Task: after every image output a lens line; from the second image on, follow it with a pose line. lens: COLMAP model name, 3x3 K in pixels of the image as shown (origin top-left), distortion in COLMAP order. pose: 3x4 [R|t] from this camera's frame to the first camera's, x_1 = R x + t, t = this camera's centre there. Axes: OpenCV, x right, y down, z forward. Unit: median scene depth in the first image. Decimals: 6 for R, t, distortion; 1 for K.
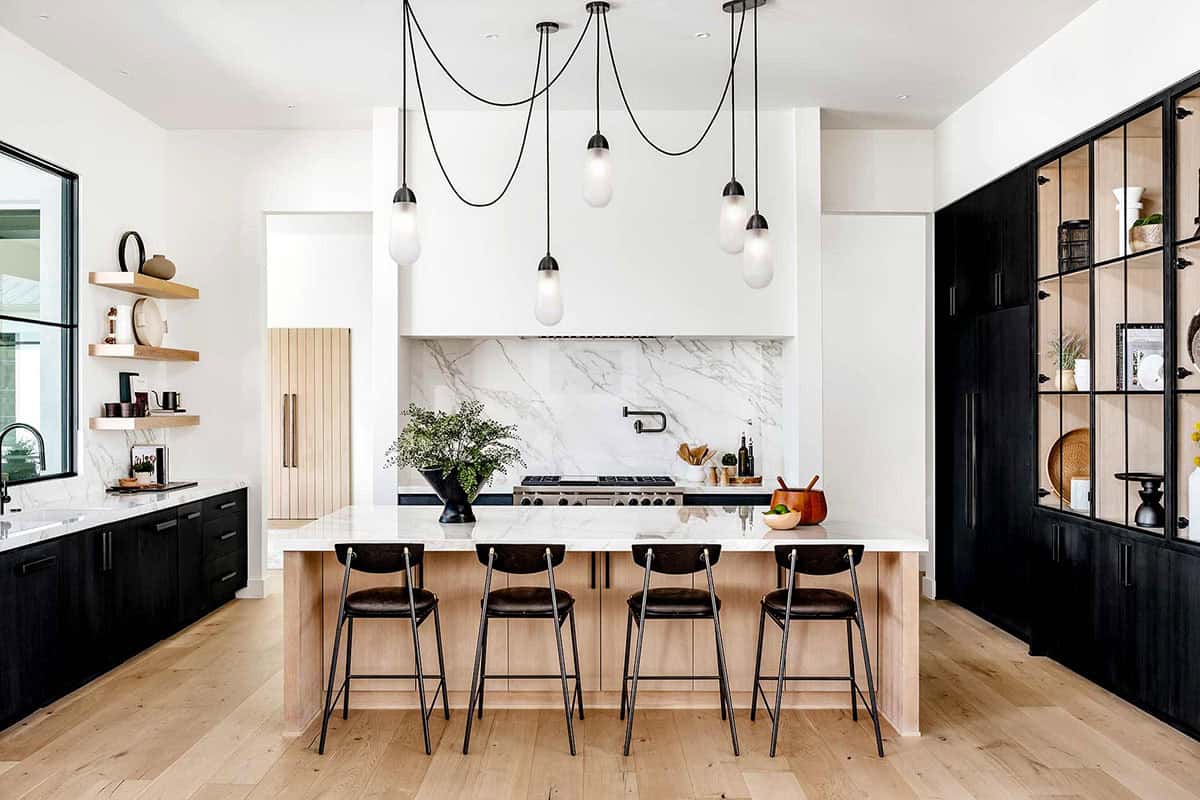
lens RADIAL K [[1112.0, 0, 599.4], [0, 1112.0, 419.4], [0, 0, 1]] dist [0.002857, 0.006589]
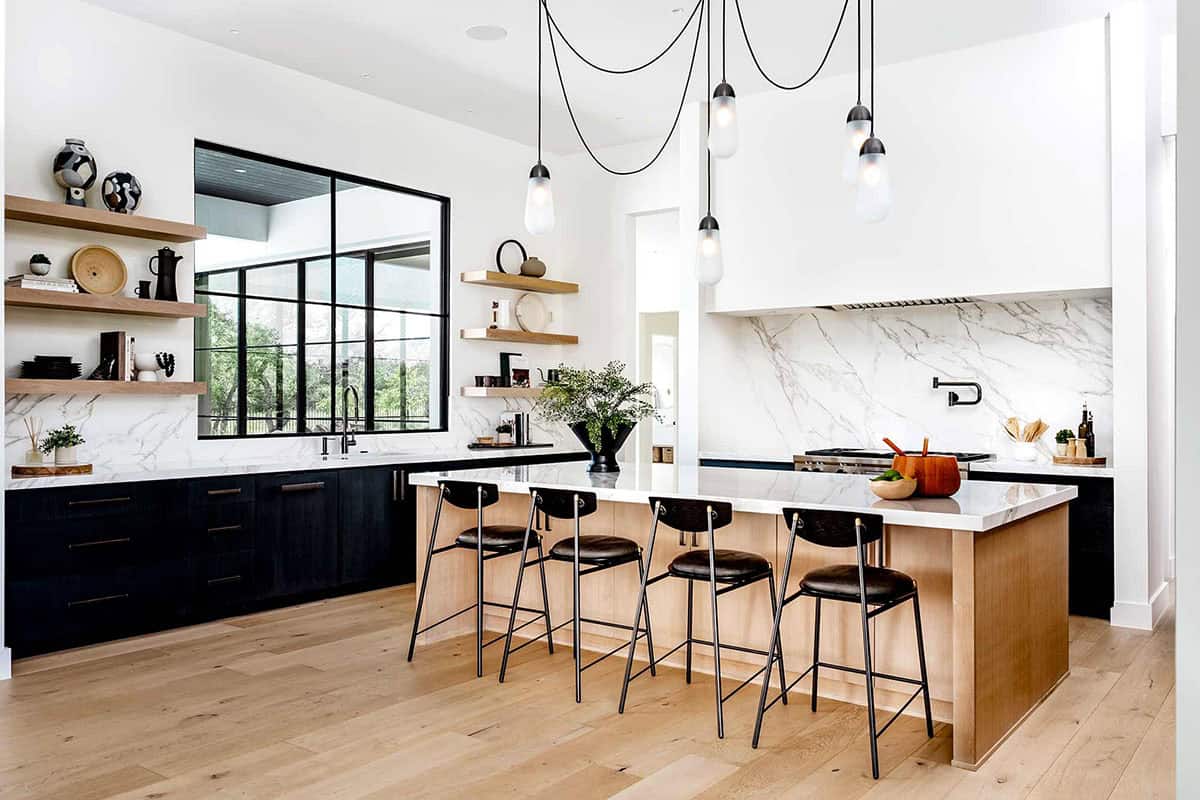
lens RADIAL K [[973.8, 0, 600.0], [0, 973.8, 400.0], [0, 0, 1]] dist [0.005571, -0.000059]
pose [[0.799049, 0.000635, -0.601266, 0.315470], [-0.013270, 0.999775, -0.016578, 0.027360], [0.601120, 0.021226, 0.798877, 0.189994]]
